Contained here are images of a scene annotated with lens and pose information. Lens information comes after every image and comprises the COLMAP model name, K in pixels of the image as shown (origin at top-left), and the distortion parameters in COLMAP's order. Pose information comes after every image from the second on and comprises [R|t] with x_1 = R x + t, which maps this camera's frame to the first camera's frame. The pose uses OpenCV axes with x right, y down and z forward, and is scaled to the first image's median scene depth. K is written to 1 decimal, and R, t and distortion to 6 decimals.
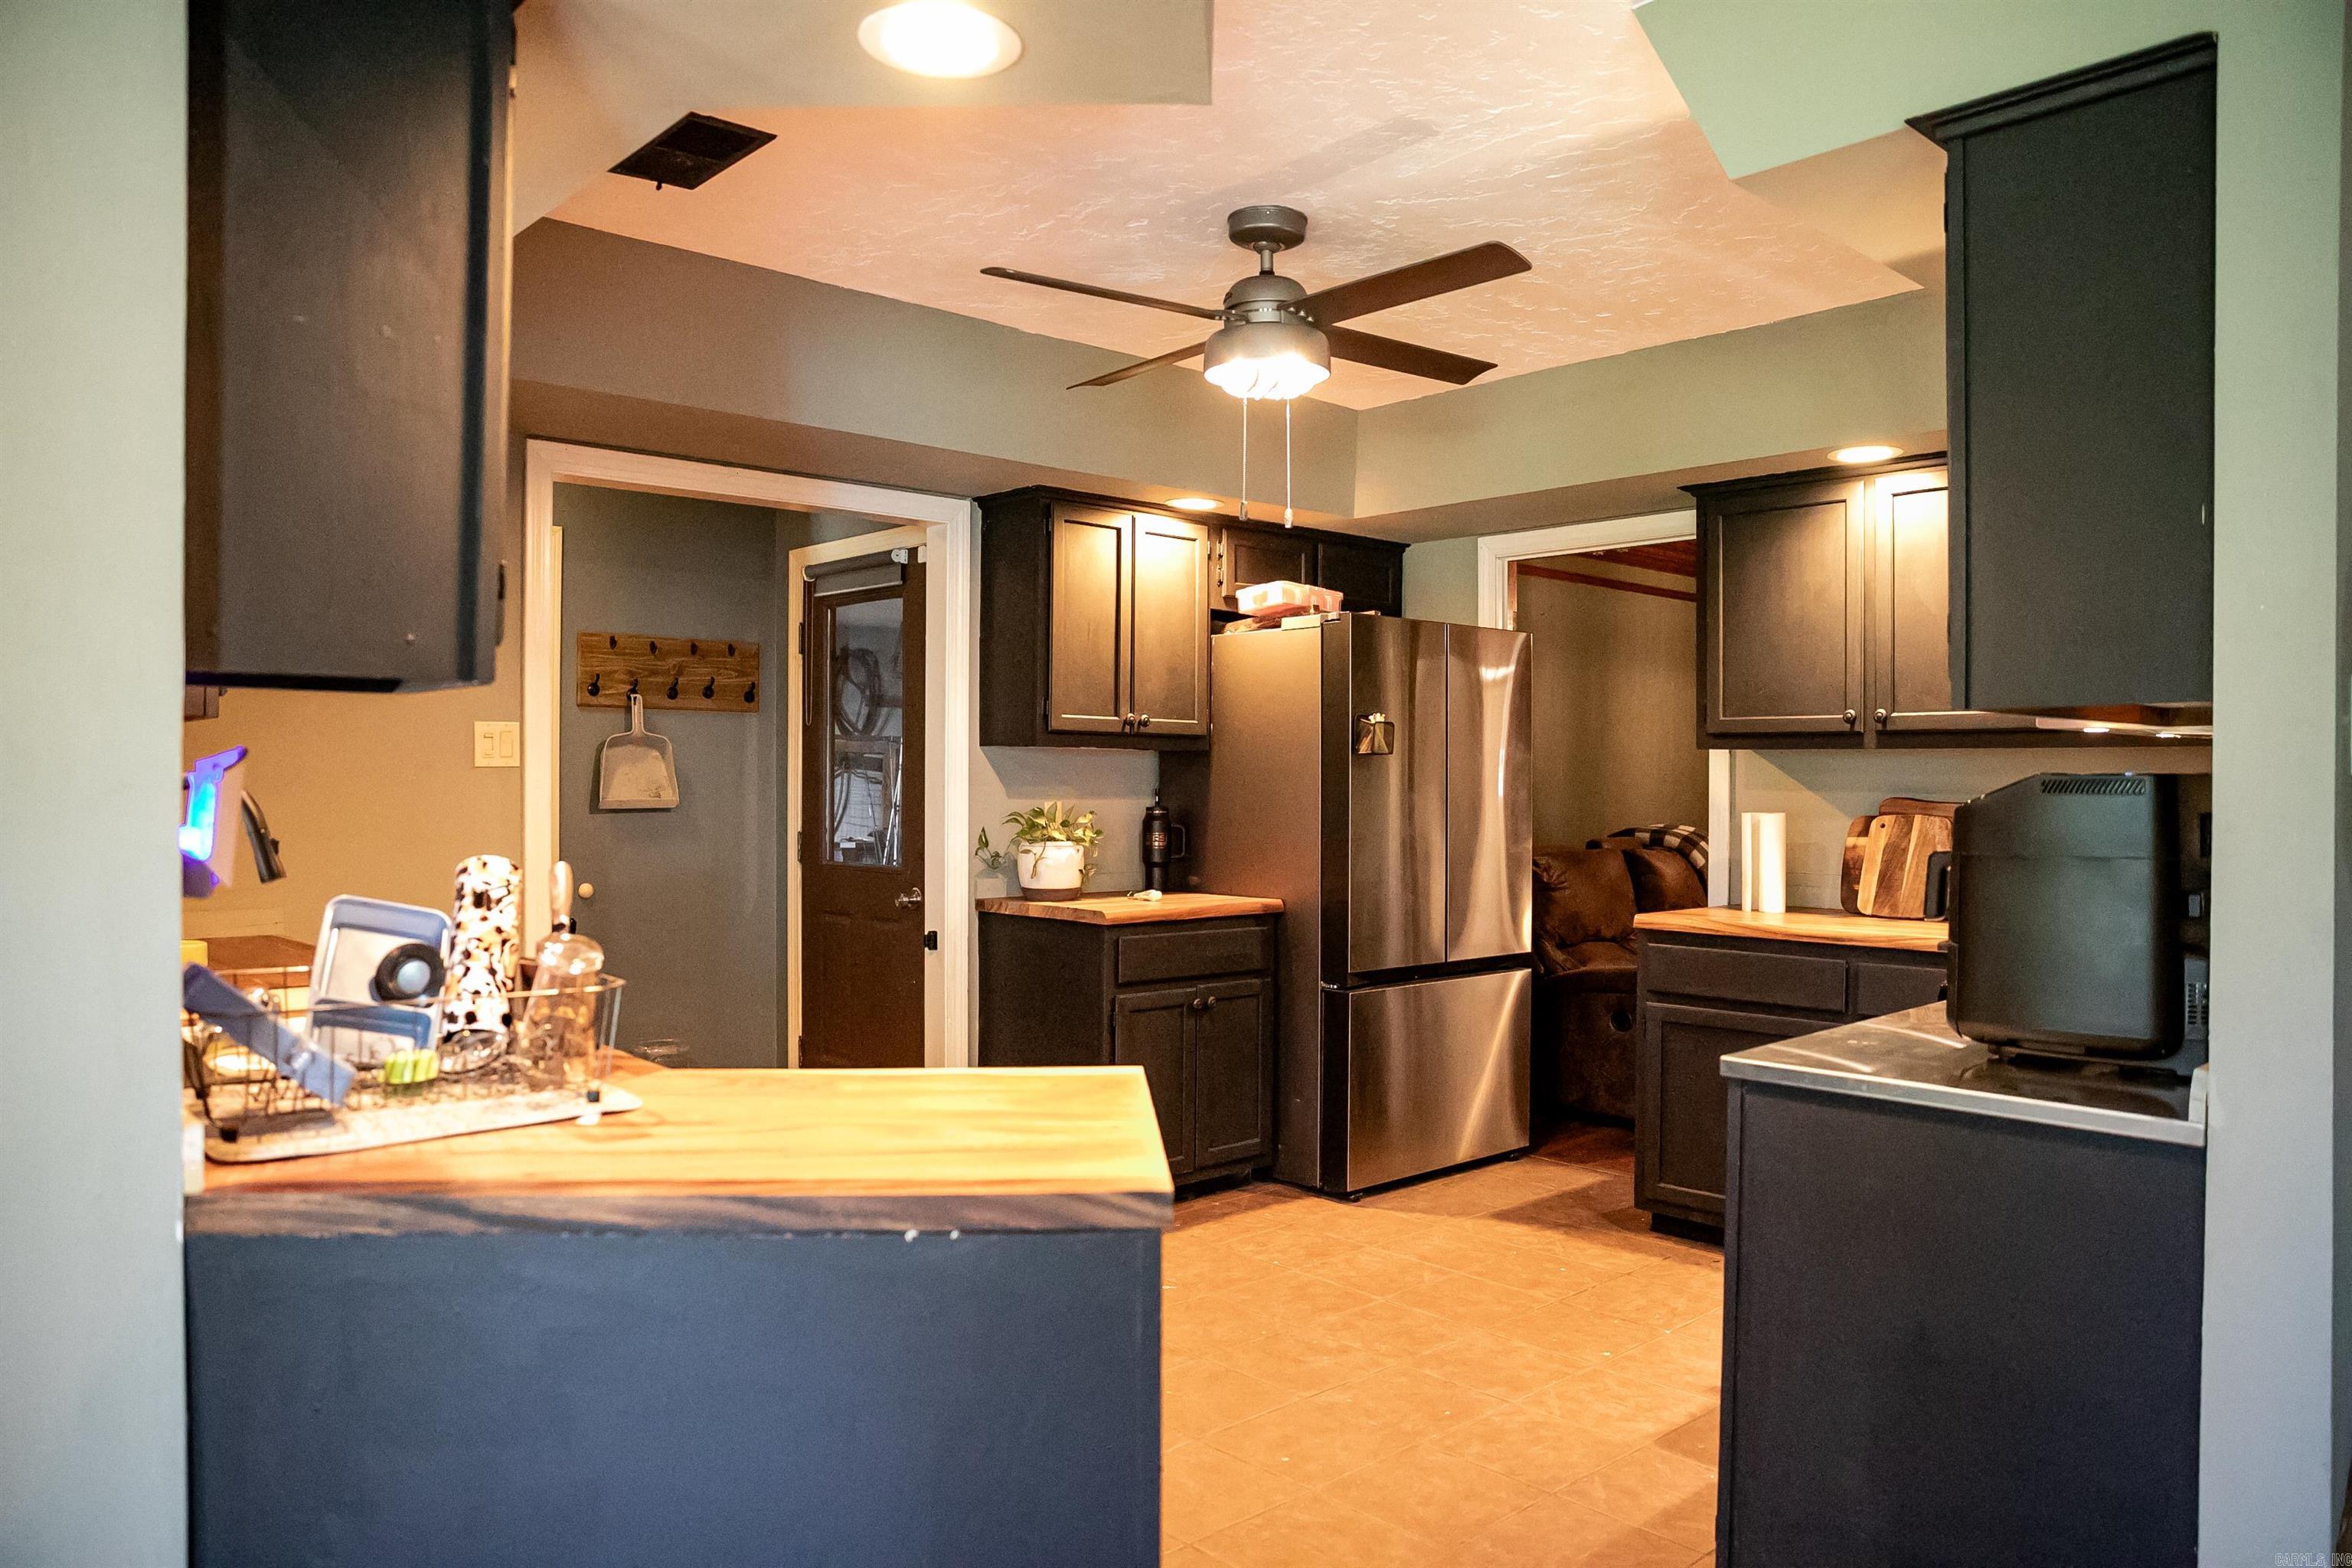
lens RADIAL K [[1605.1, 0, 1170.3], [0, 1605.1, 791.1], [0, 0, 1]] dist [-0.106101, 0.087806]
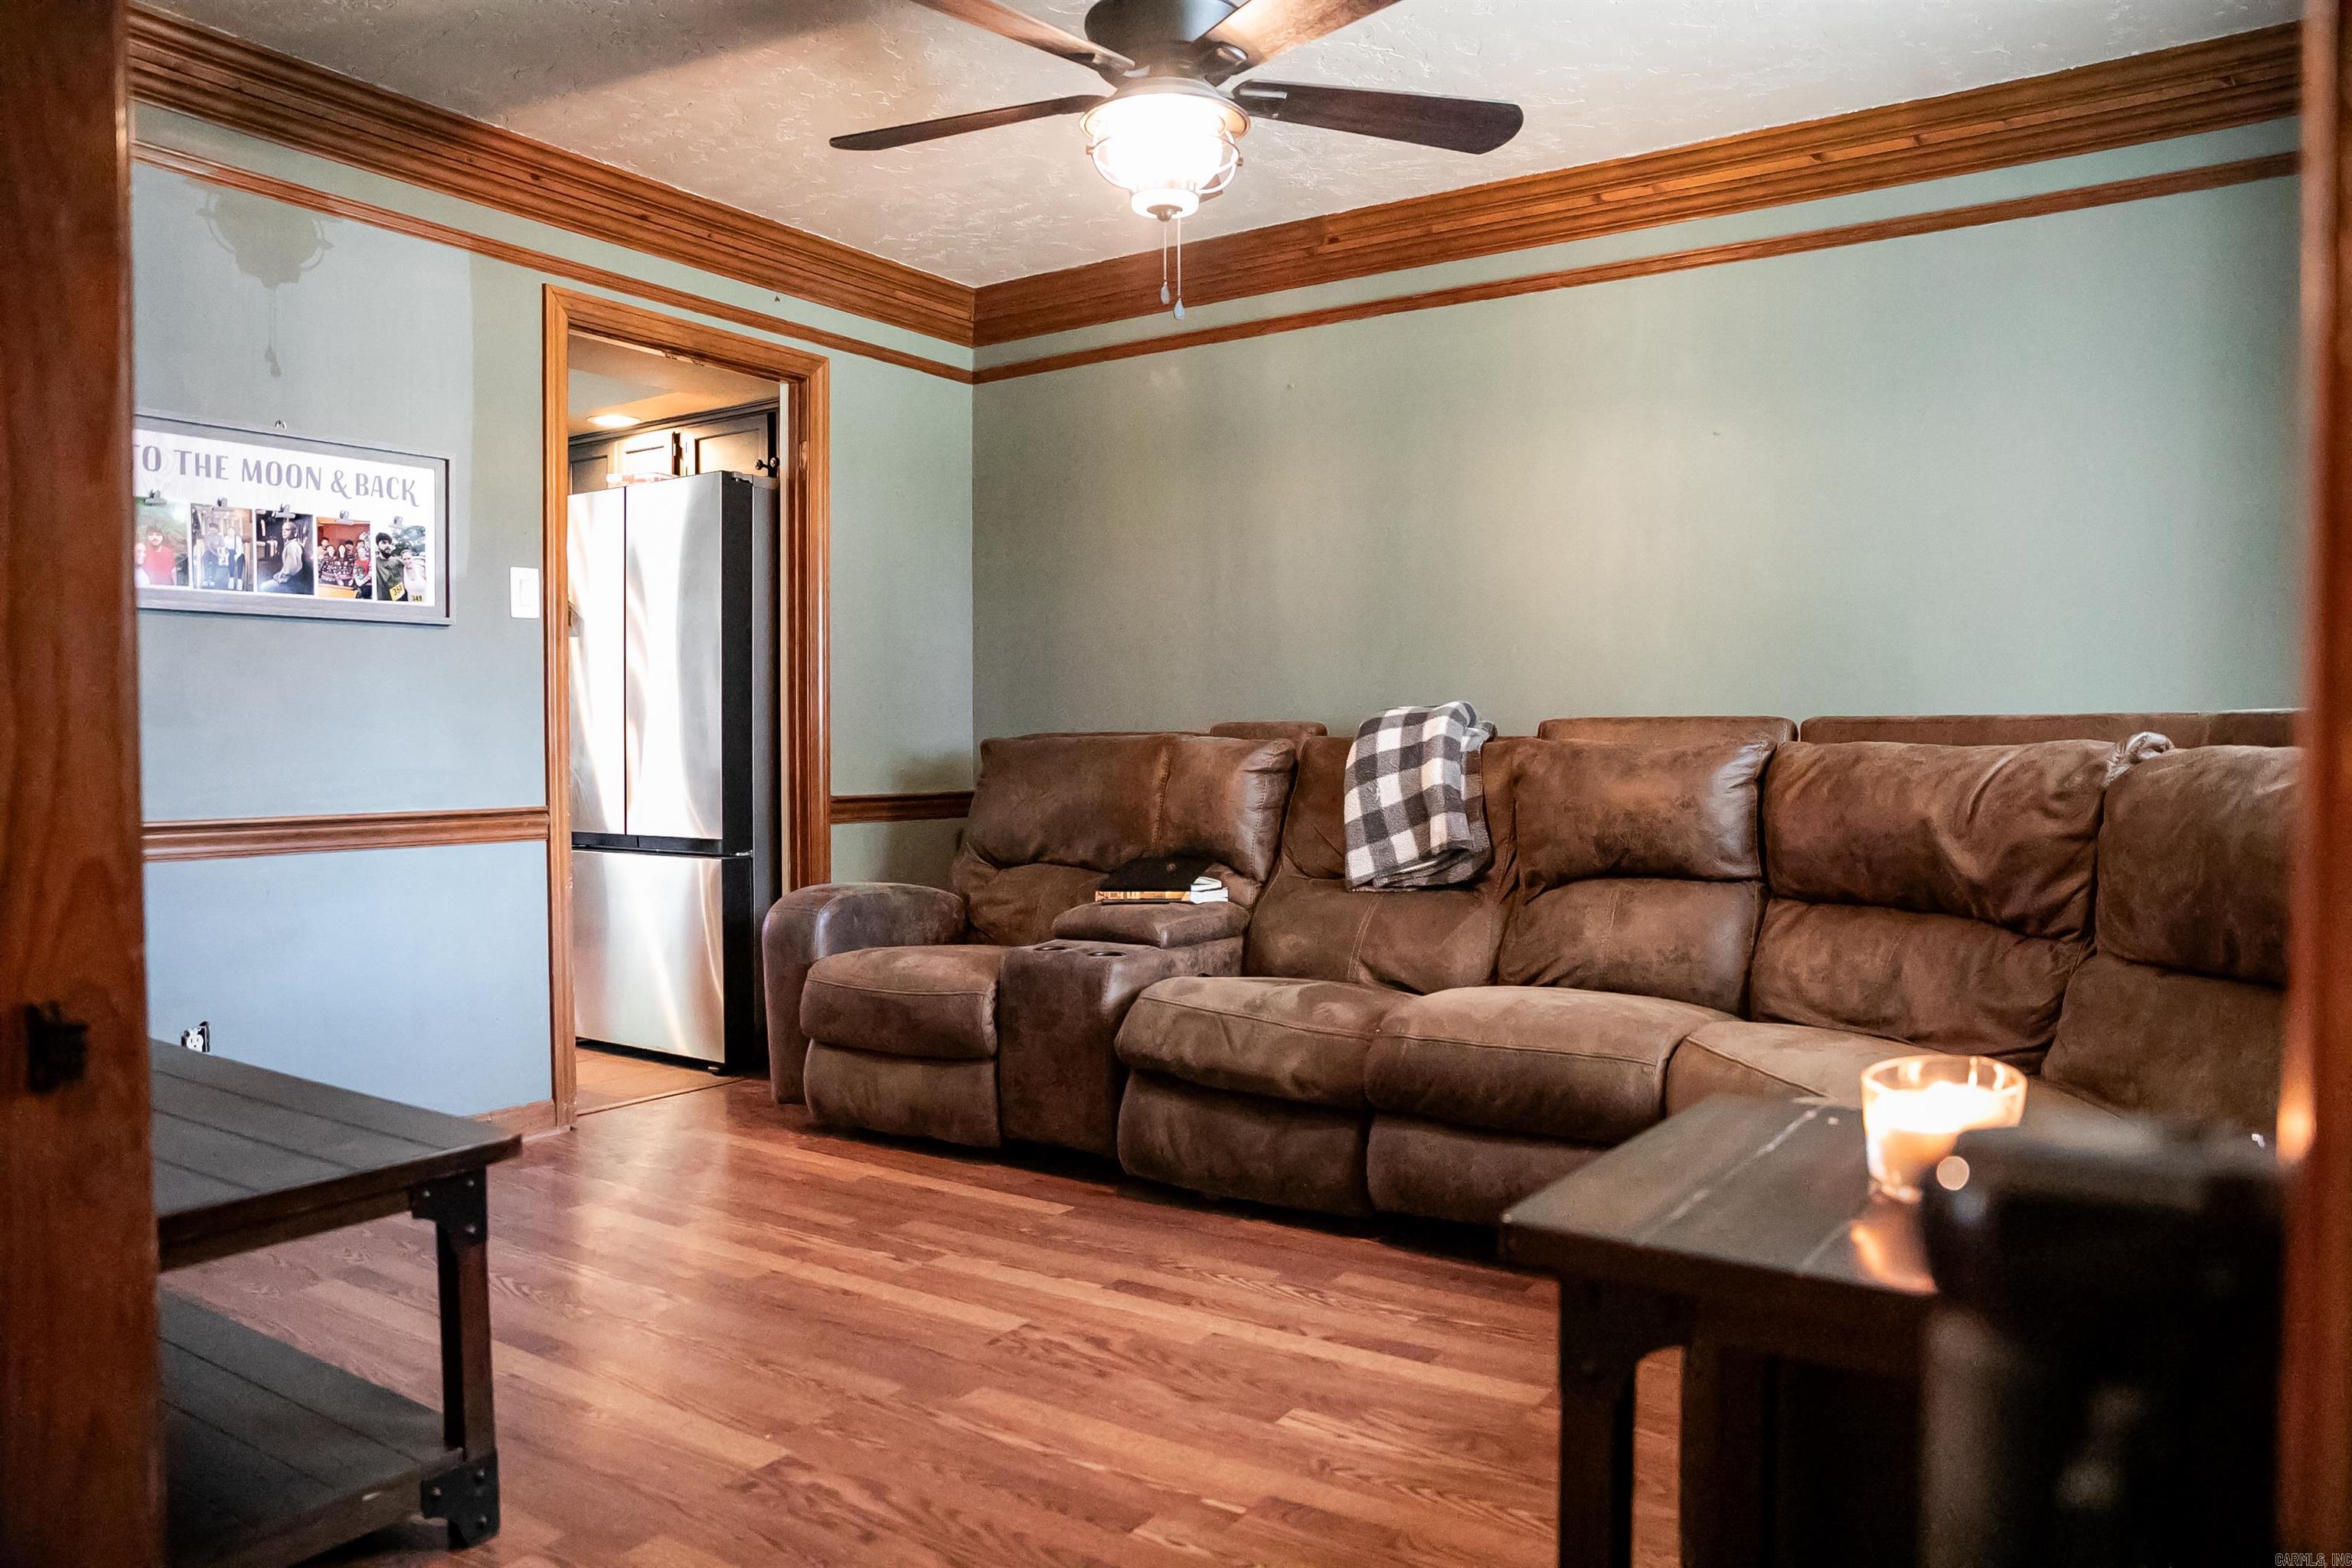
lens RADIAL K [[1605.1, 0, 1170.3], [0, 1605.1, 791.1], [0, 0, 1]] dist [-0.106101, 0.087806]
pose [[0.246140, 0.028229, -0.968823, 1.234821], [-0.002082, 0.999589, 0.028596, 0.054623], [0.969232, -0.005022, 0.246097, 1.127636]]
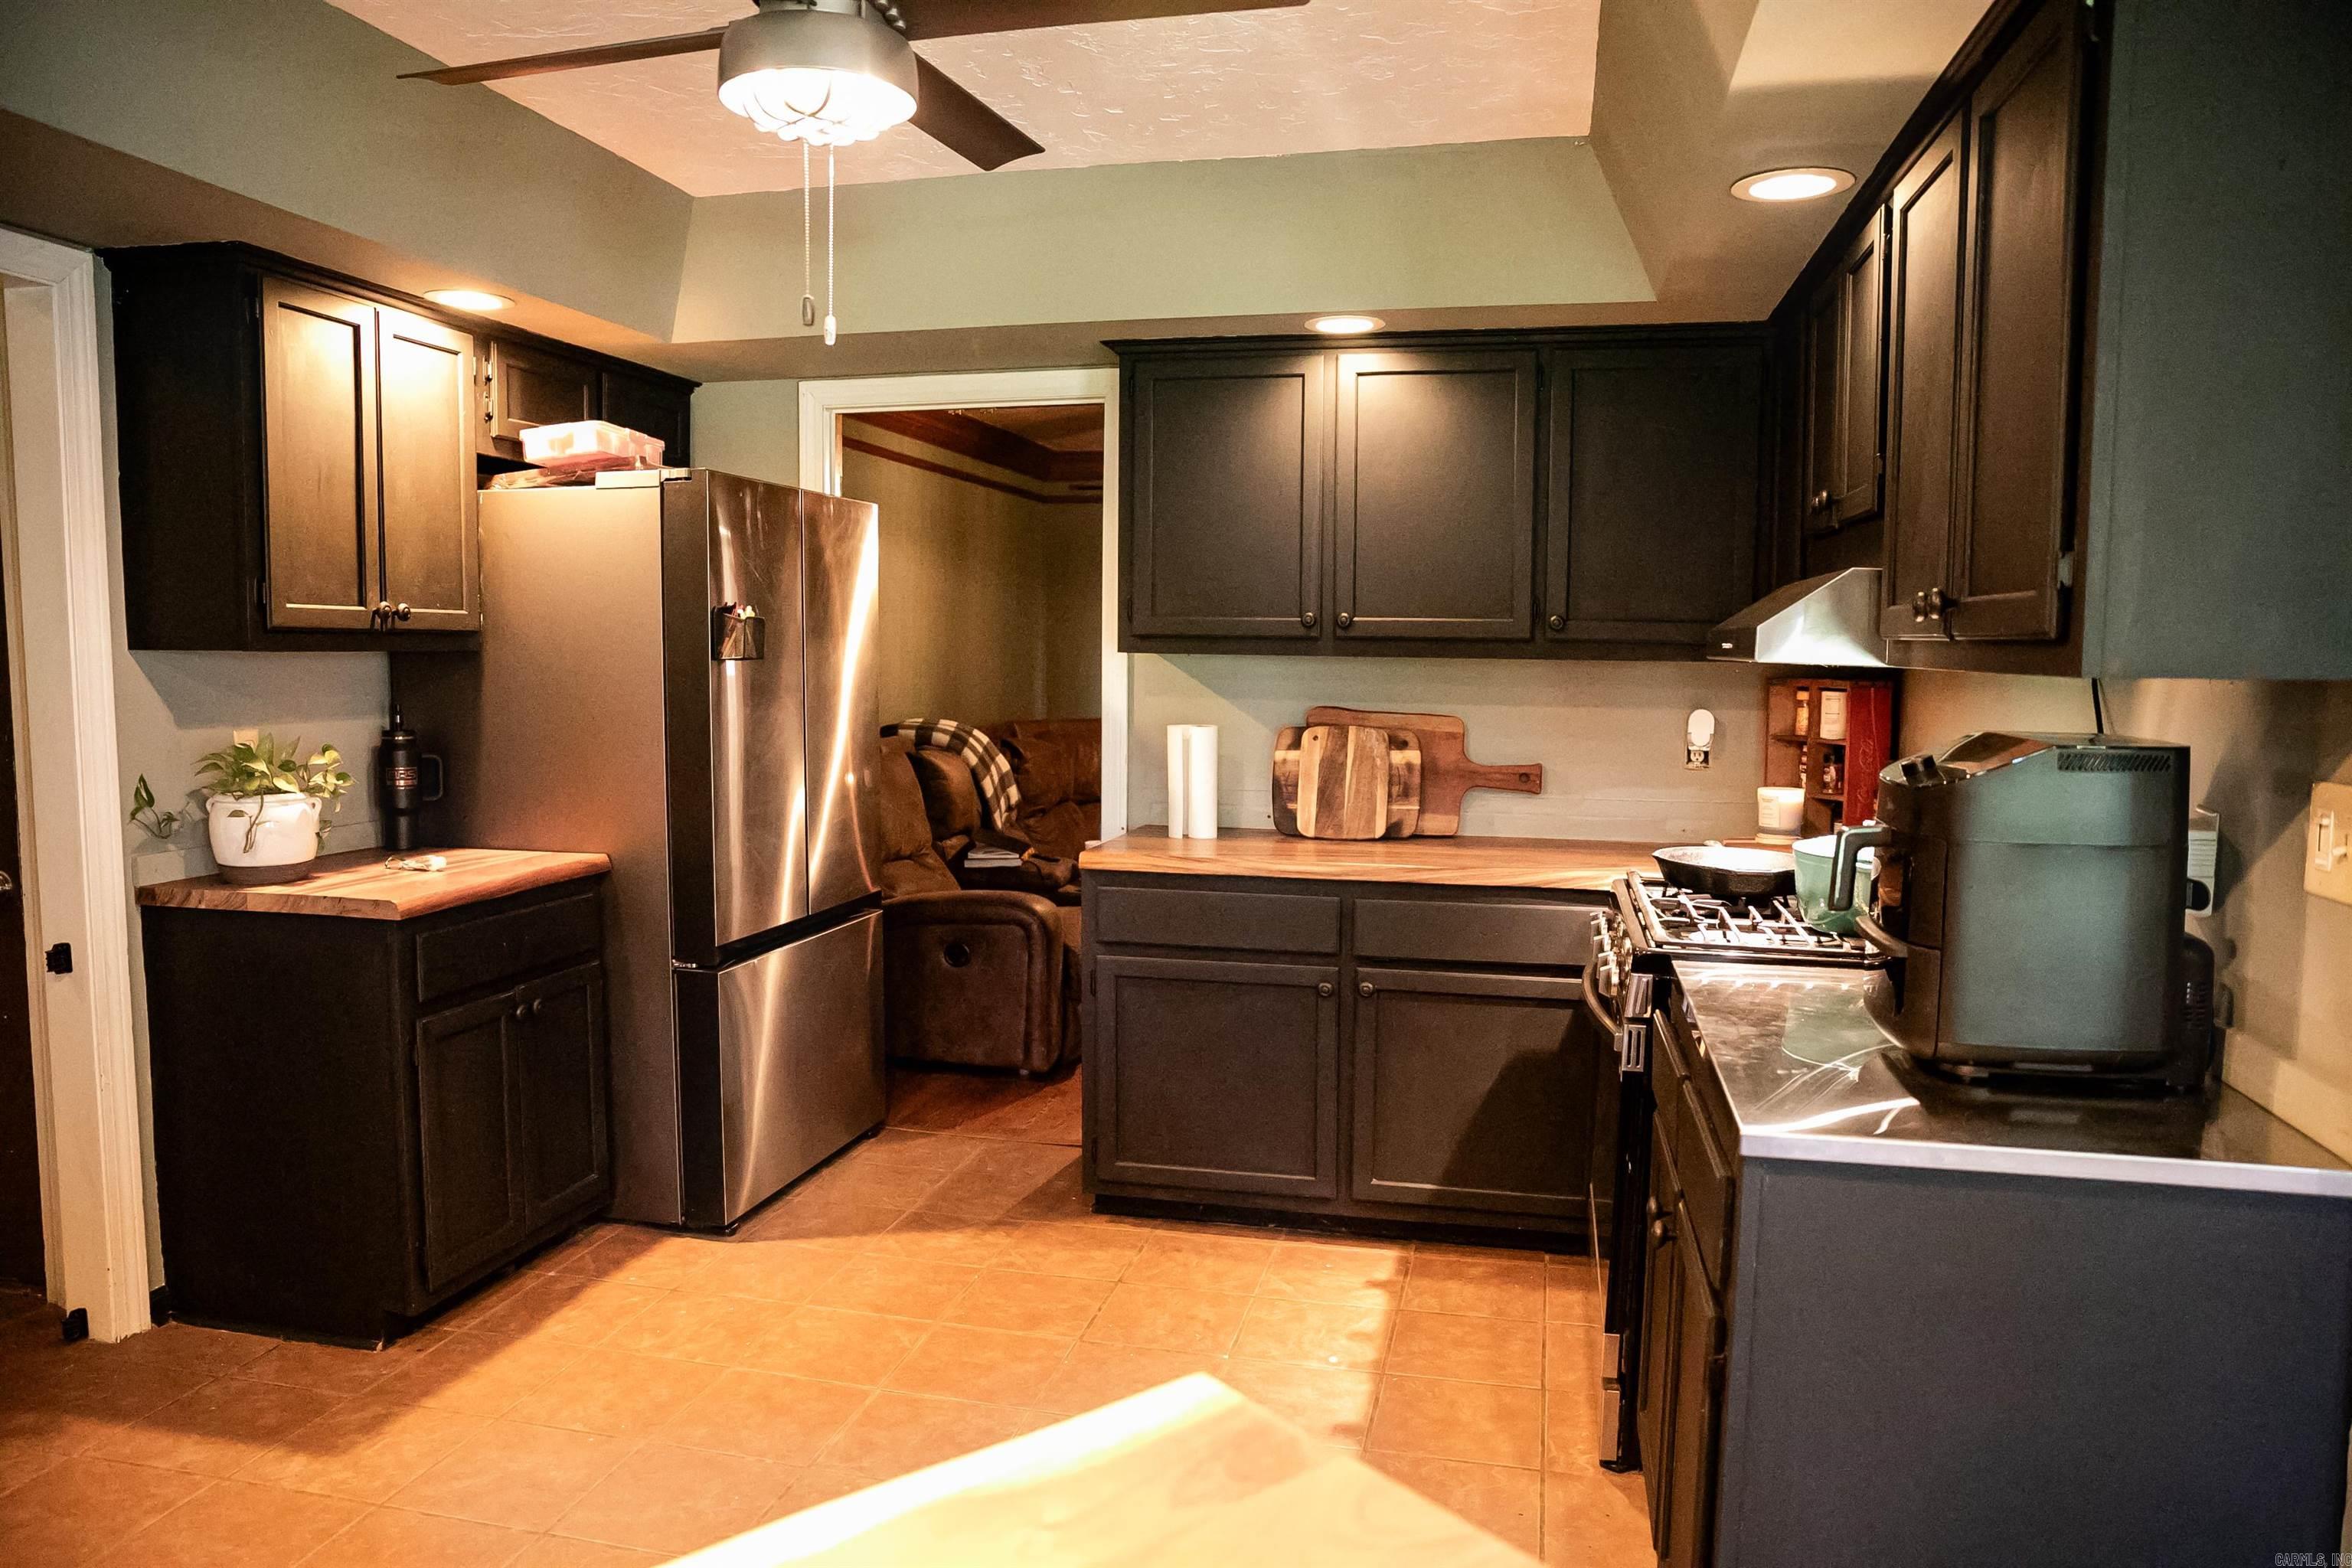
lens RADIAL K [[1605.1, 0, 1170.3], [0, 1605.1, 791.1], [0, 0, 1]] dist [-0.106101, 0.087806]
pose [[0.824697, -0.050132, 0.563349, -0.130089], [0.001011, 0.996193, 0.087172, -0.025778], [-0.565574, -0.071321, 0.821608, 0.251797]]
